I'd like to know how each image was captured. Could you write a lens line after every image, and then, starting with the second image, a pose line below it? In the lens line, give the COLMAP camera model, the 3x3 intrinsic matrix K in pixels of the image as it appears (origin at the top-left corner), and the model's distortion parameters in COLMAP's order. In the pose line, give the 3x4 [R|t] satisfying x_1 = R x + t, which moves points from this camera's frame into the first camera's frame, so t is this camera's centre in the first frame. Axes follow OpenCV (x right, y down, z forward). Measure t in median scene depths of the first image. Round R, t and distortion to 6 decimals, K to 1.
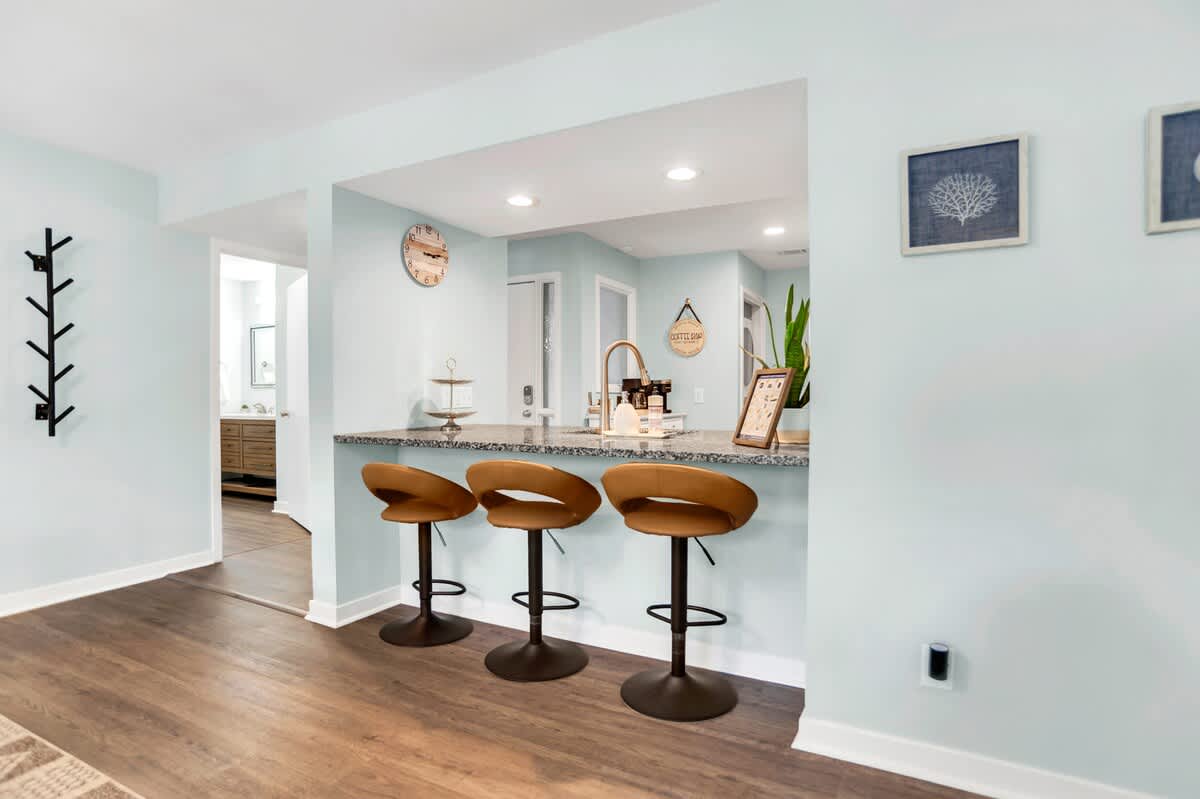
lens RADIAL K [[567.8, 0, 602.9], [0, 567.8, 394.6], [0, 0, 1]] dist [0.019514, -0.000152]
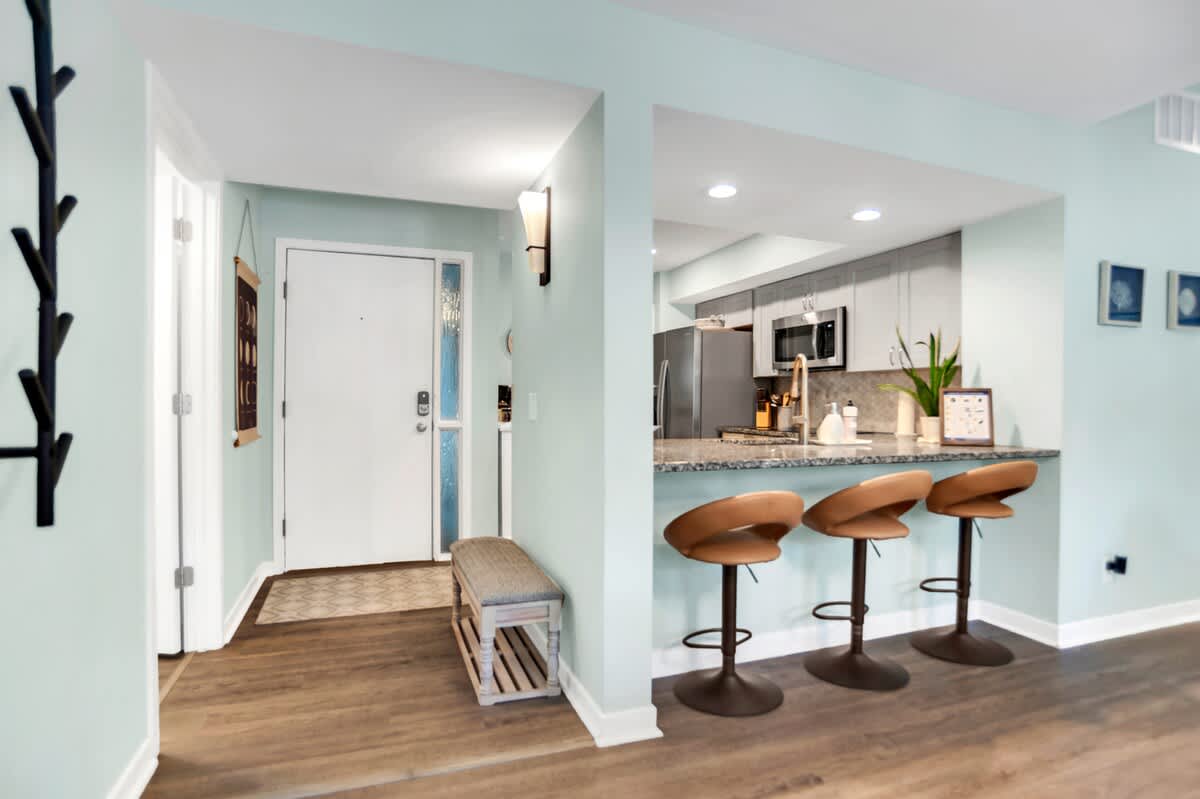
lens RADIAL K [[572.4, 0, 597.8], [0, 572.4, 407.8], [0, 0, 1]] dist [0.011649, -0.000212]
pose [[0.680827, -0.000491, 0.732444, -1.183180], [-0.007132, 0.999948, 0.007300, -0.001730], [-0.732410, -0.010194, 0.680788, 0.650700]]
